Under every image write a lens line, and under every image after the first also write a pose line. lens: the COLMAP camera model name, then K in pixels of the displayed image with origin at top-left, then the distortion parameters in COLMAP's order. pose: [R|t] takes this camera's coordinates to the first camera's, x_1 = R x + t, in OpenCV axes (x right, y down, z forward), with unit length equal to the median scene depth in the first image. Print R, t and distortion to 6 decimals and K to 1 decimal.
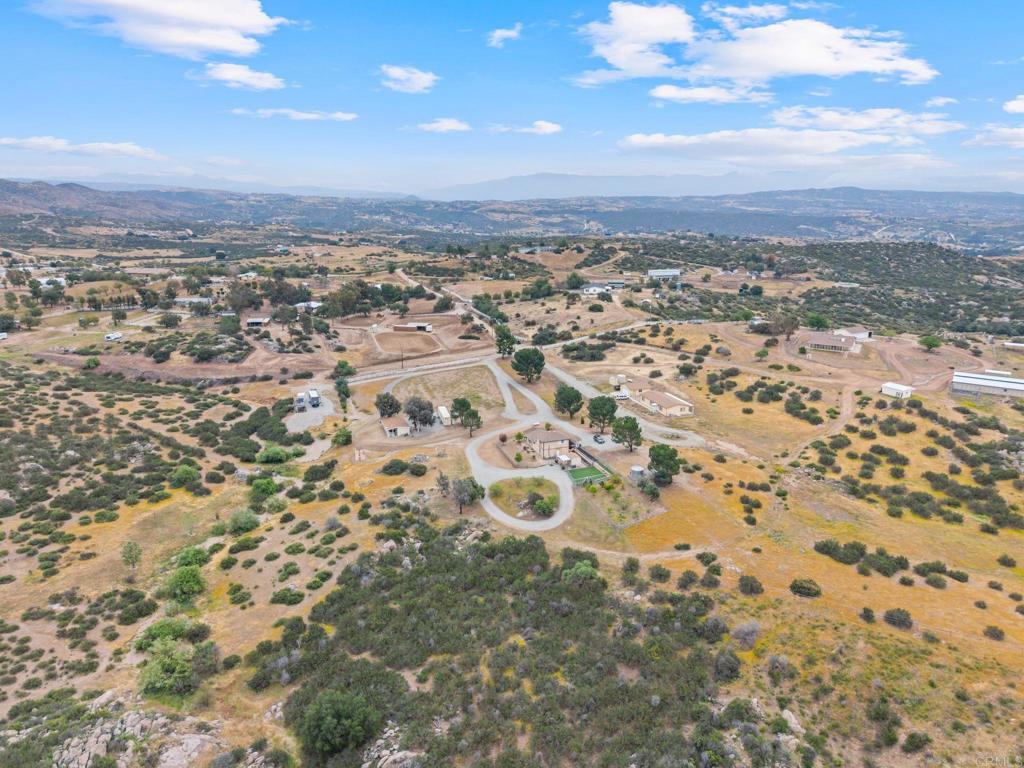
lens RADIAL K [[683.4, 0, 512.0], [0, 683.4, 384.0], [0, 0, 1]] dist [0.039509, -0.048900]
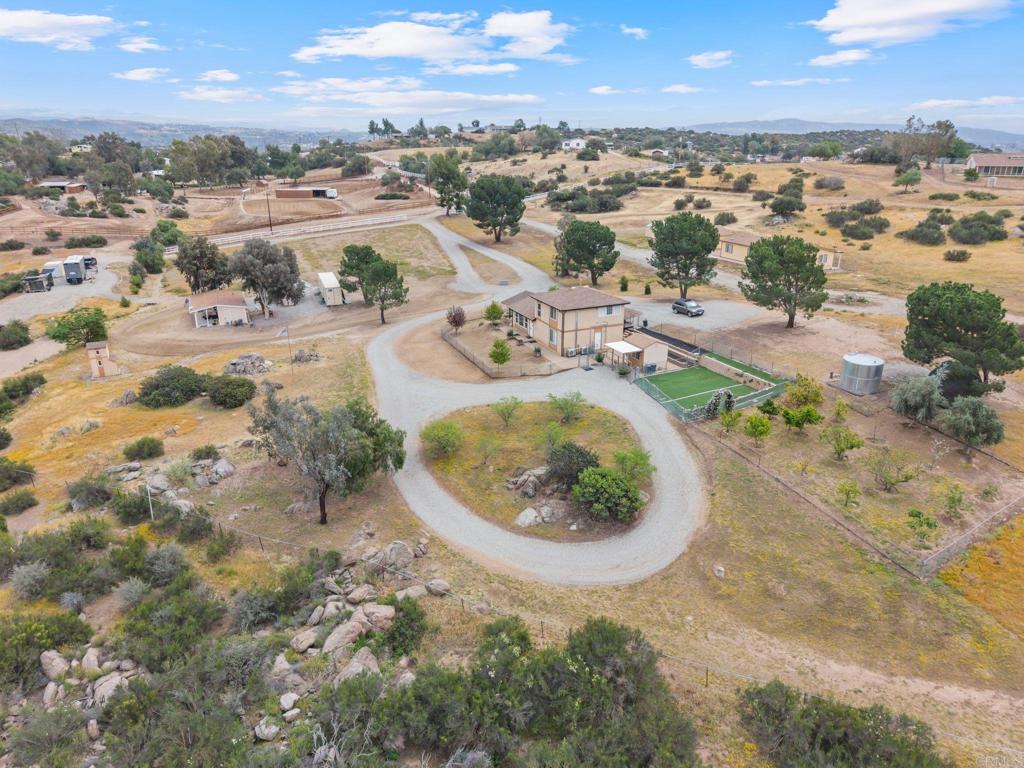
lens RADIAL K [[689.3, 0, 512.0], [0, 689.3, 384.0], [0, 0, 1]] dist [0.008972, -0.003297]
pose [[0.996540, -0.030476, 0.077323, -0.011138], [0.024022, 0.996254, 0.083072, 0.077012], [-0.079565, -0.080927, 0.993539, 0.505536]]
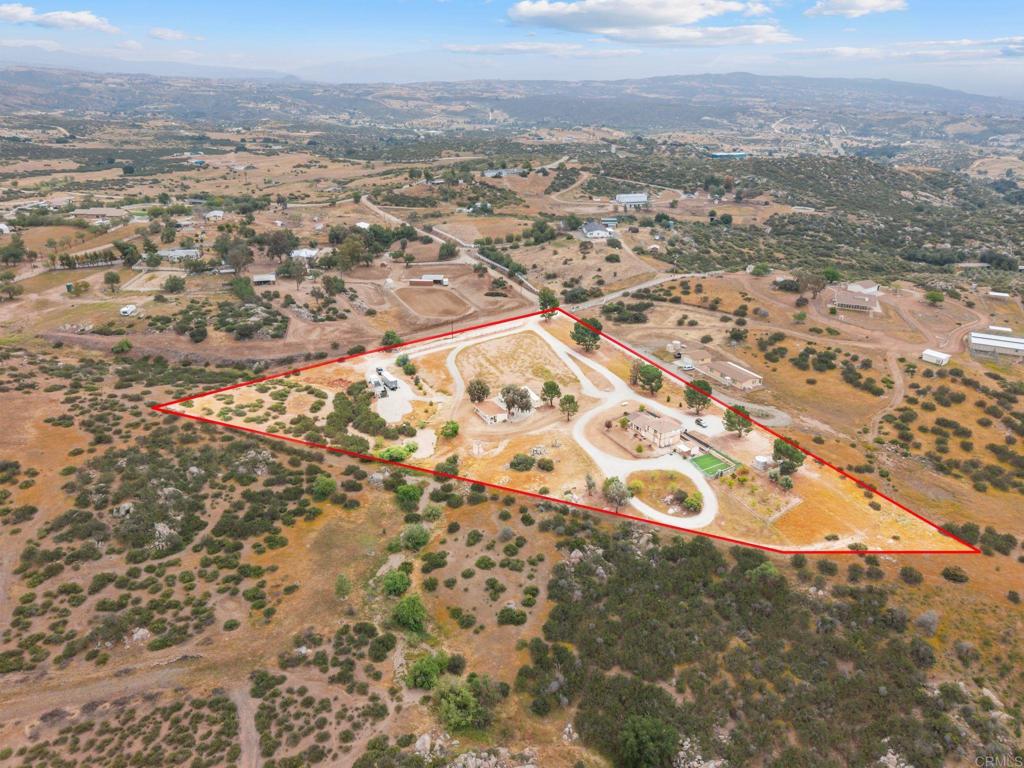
lens RADIAL K [[689.3, 0, 512.0], [0, 689.3, 384.0], [0, 0, 1]] dist [0.008972, -0.003297]
pose [[0.988425, -0.052253, 0.142428, -0.276797], [0.029846, 0.987442, 0.155135, -0.136653], [-0.148745, -0.149088, 0.977572, -0.012974]]
